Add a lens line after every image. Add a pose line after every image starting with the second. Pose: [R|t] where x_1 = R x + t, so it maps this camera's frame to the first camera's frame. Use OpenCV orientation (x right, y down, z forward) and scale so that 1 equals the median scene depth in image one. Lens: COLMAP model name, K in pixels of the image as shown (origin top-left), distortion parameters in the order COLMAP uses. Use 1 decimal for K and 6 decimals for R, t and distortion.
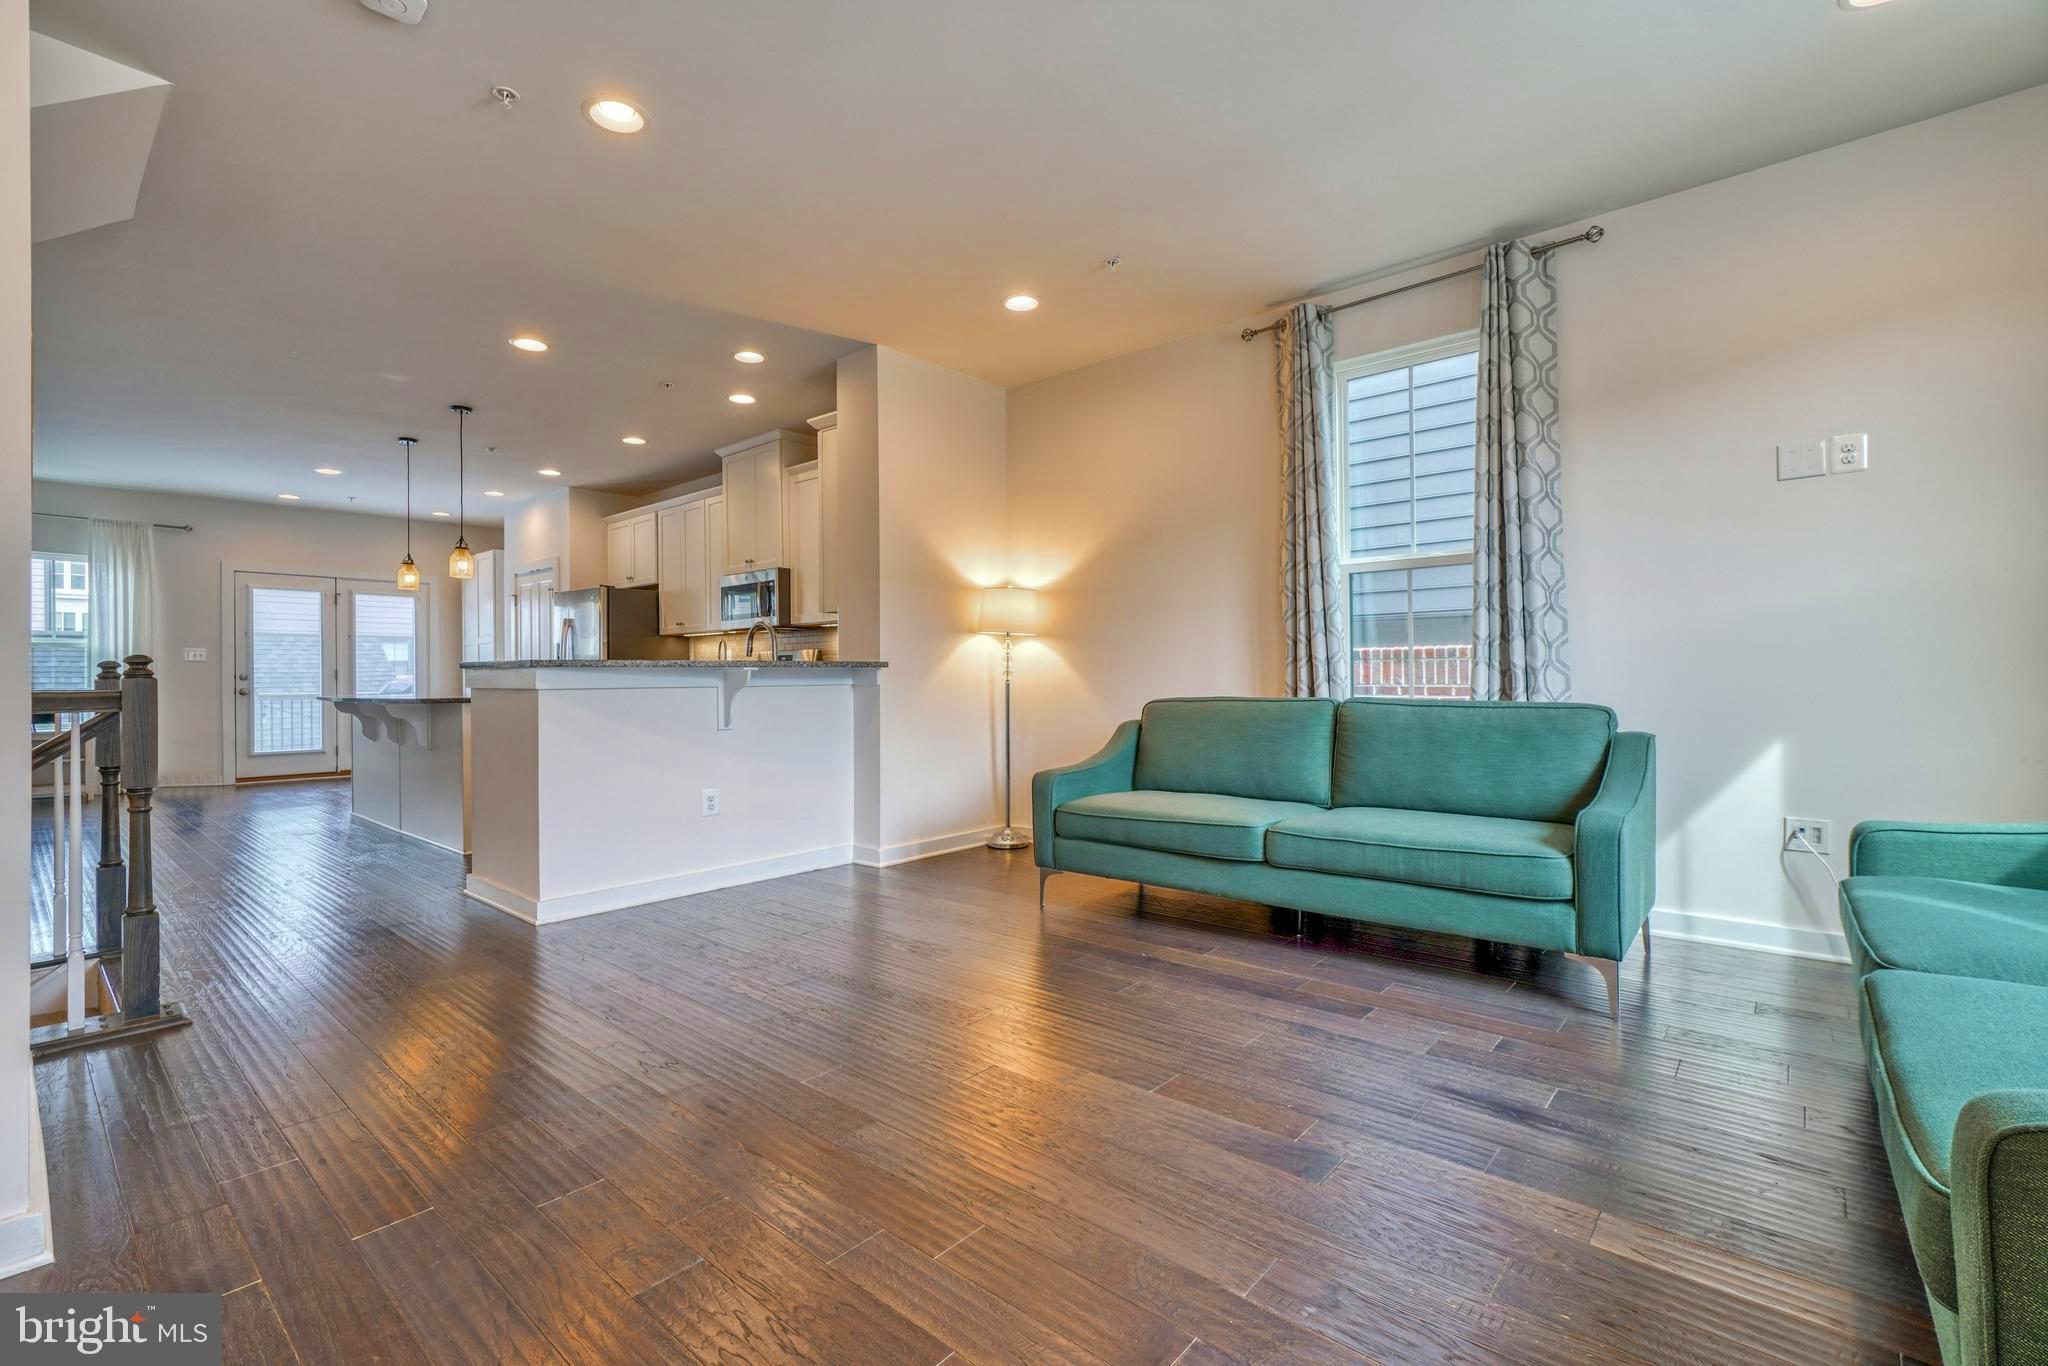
lens RADIAL K [[908.4, 0, 1026.5], [0, 908.4, 677.6], [0, 0, 1]] dist [-0.010636, 0.005614]
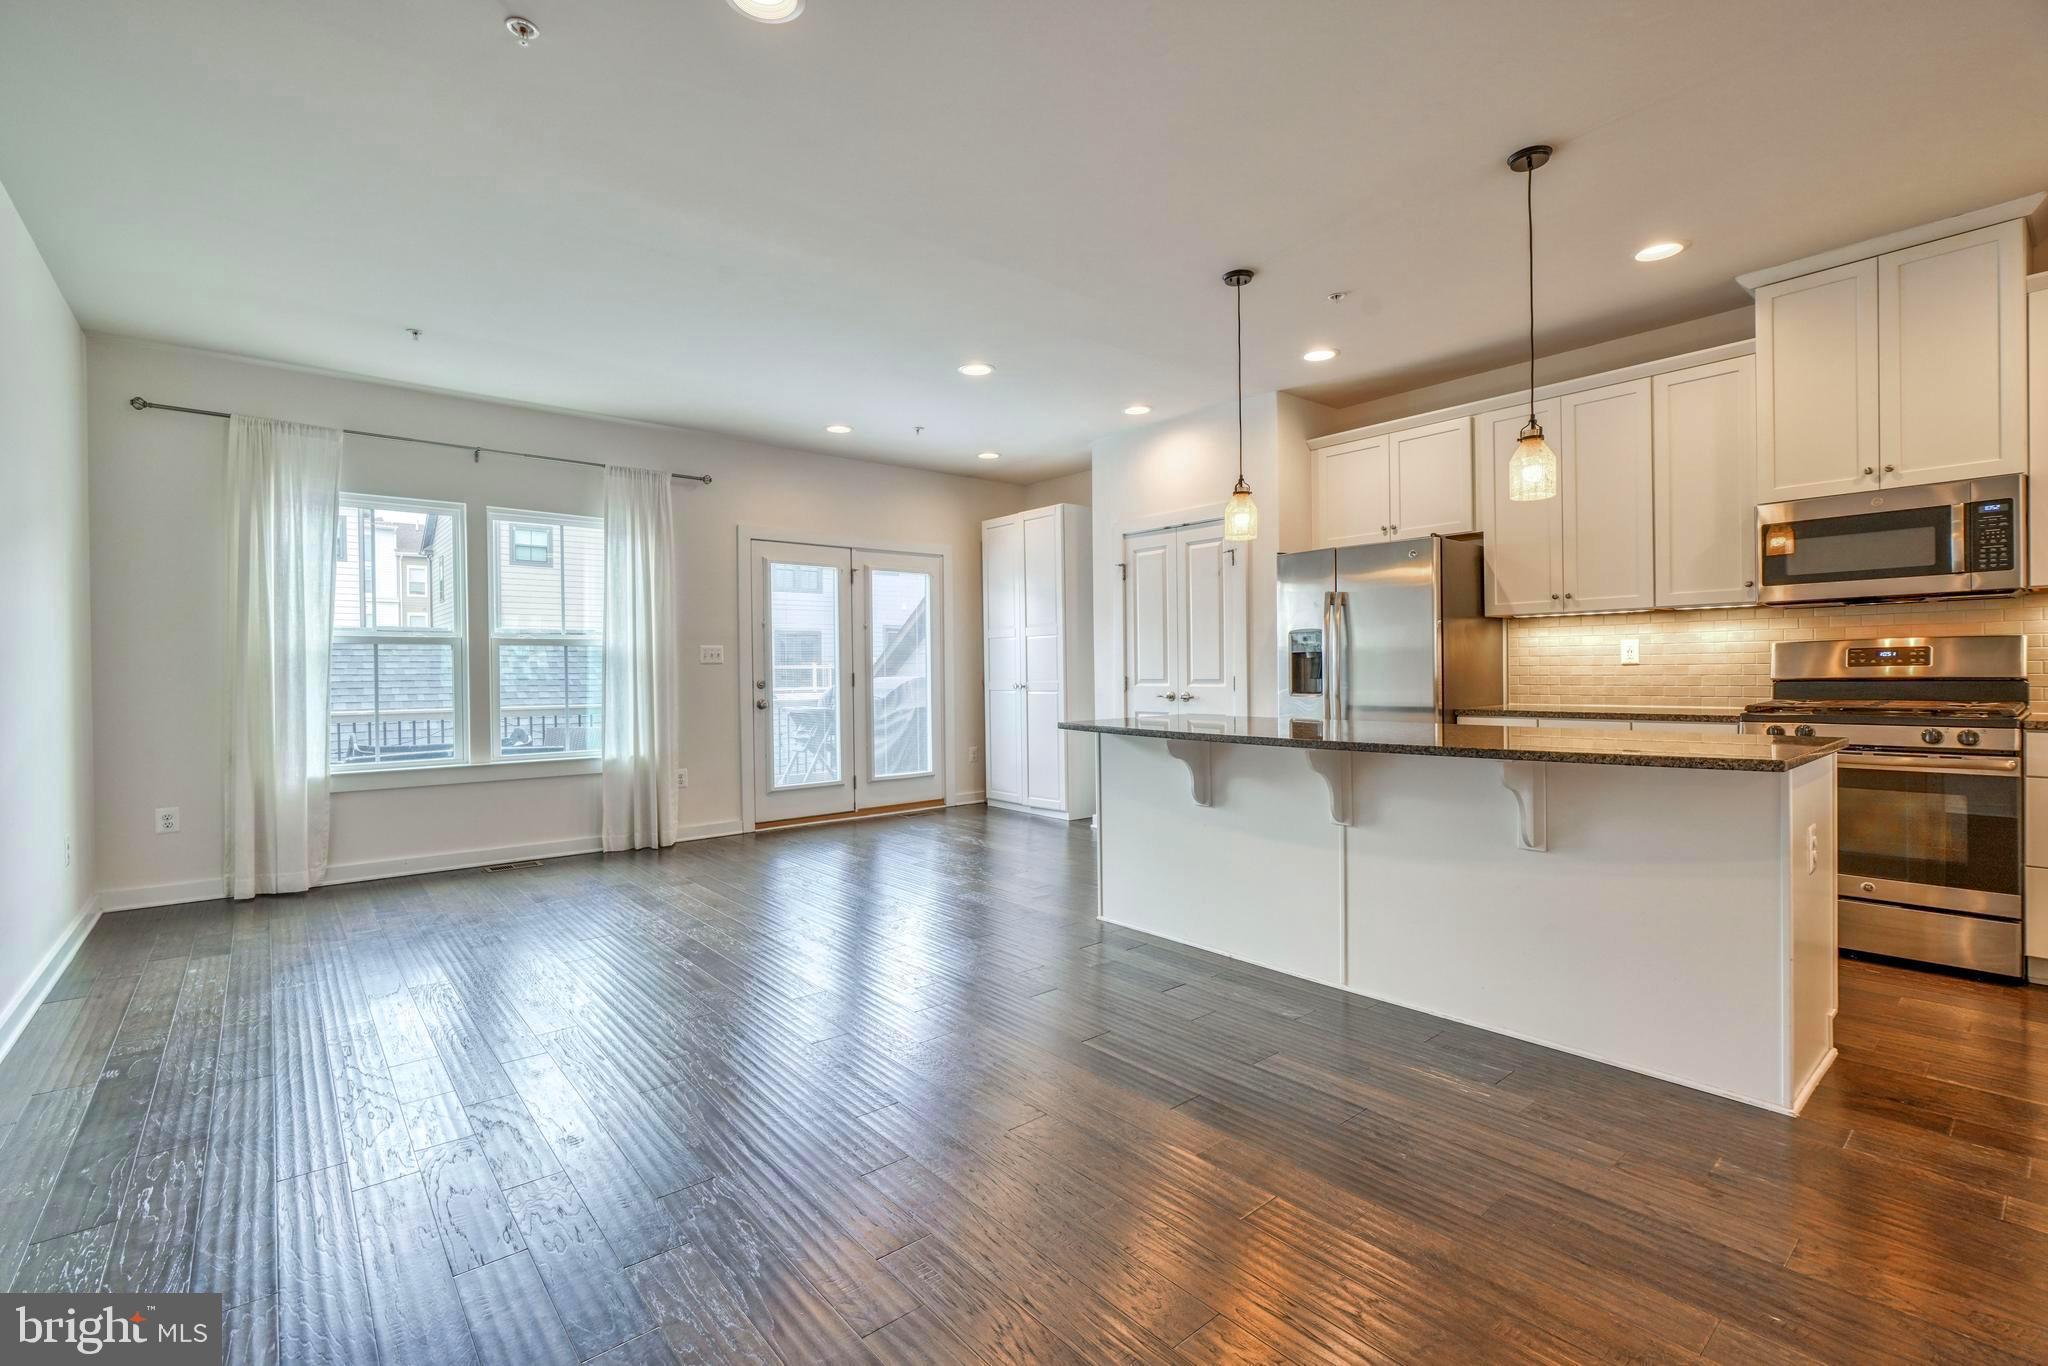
lens RADIAL K [[908.4, 0, 1017.0], [0, 908.4, 678.8], [0, 0, 1]] dist [-0.010636, 0.005614]
pose [[0.989178, -0.003422, -0.146683, -0.554745], [0.004757, 0.999950, 0.008756, -0.010275], [0.146646, -0.009359, 0.989145, 0.306911]]
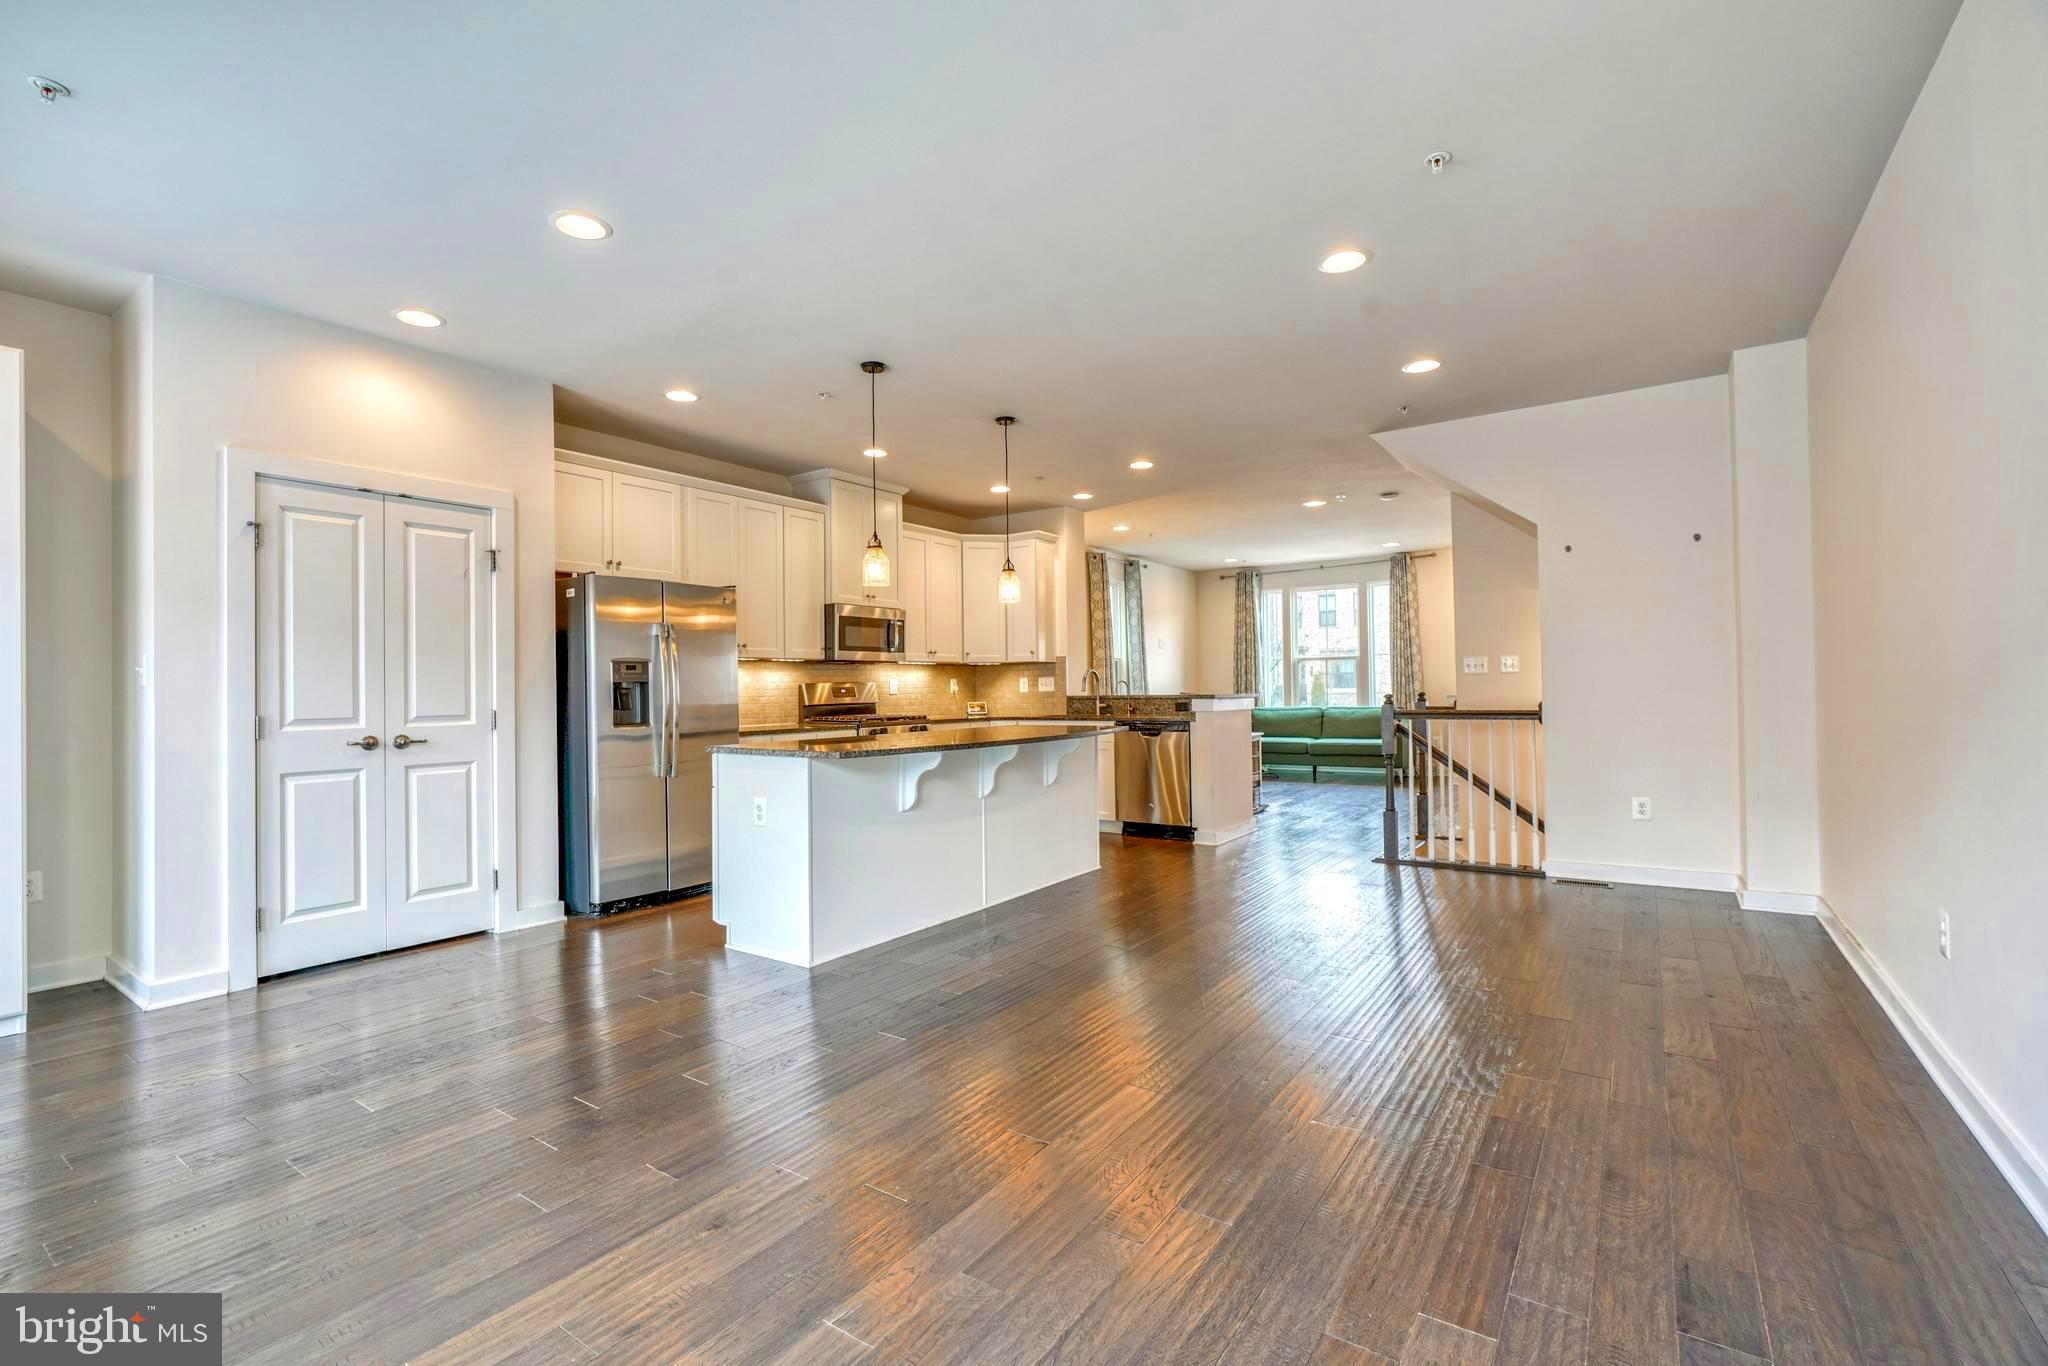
lens RADIAL K [[908.4, 0, 1014.4], [0, 908.4, 677.4], [0, 0, 1]] dist [-0.010636, 0.005614]
pose [[-0.116747, 0.023628, 0.992881, -1.024591], [0.016147, 0.999630, -0.021890, -0.008219], [-0.993030, 0.013477, -0.117085, 0.727716]]
